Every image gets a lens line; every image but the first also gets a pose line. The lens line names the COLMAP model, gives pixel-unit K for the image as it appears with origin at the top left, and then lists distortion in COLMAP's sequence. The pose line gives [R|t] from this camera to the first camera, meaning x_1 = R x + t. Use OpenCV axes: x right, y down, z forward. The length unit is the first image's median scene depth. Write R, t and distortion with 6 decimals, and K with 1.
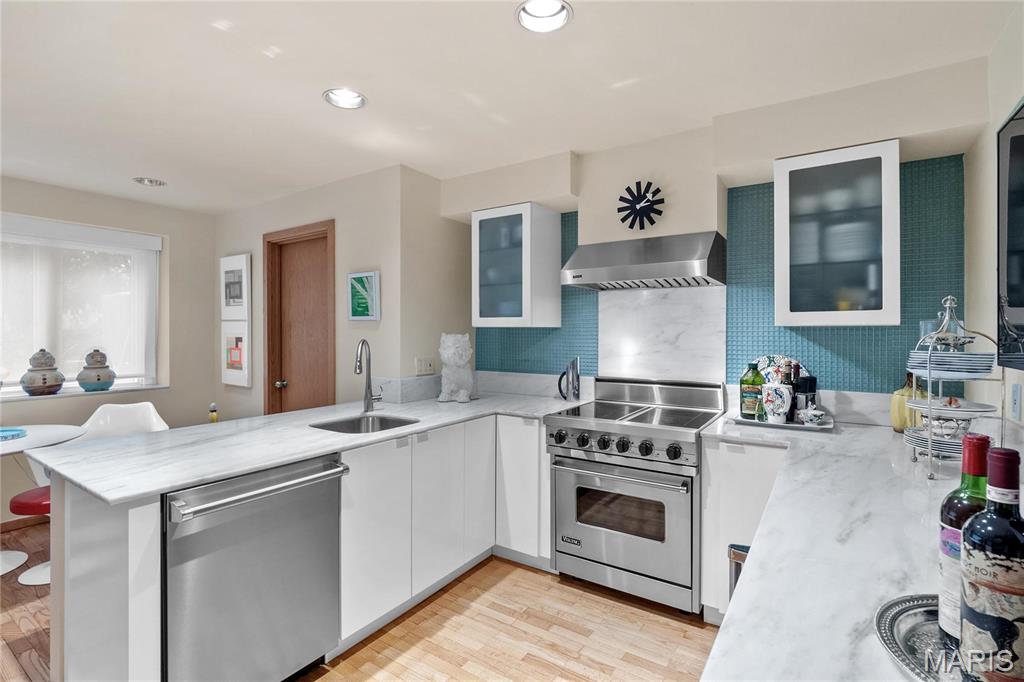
lens RADIAL K [[482.9, 0, 511.2], [0, 482.9, 335.2], [0, 0, 1]] dist [-0.014872, -0.000859]
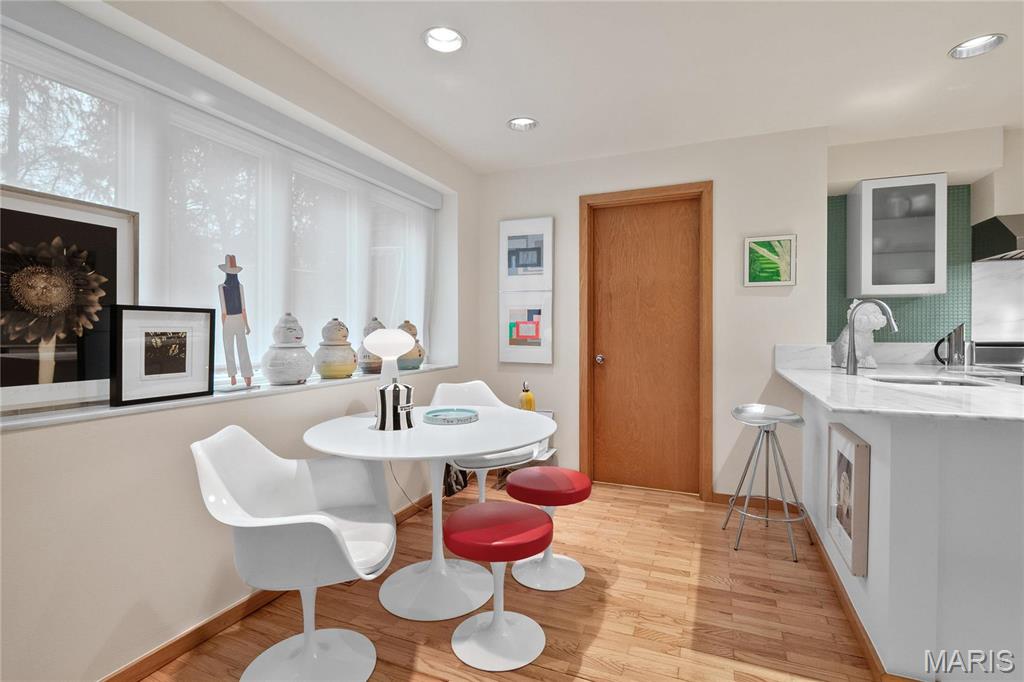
lens RADIAL K [[482.9, 0, 512.3], [0, 482.9, 338.9], [0, 0, 1]] dist [-0.014872, -0.000859]
pose [[0.983485, 0.000365, 0.180988, -0.912612], [-0.000616, 0.999999, 0.001332, 0.068924], [-0.180988, -0.001421, 0.983484, 0.136289]]
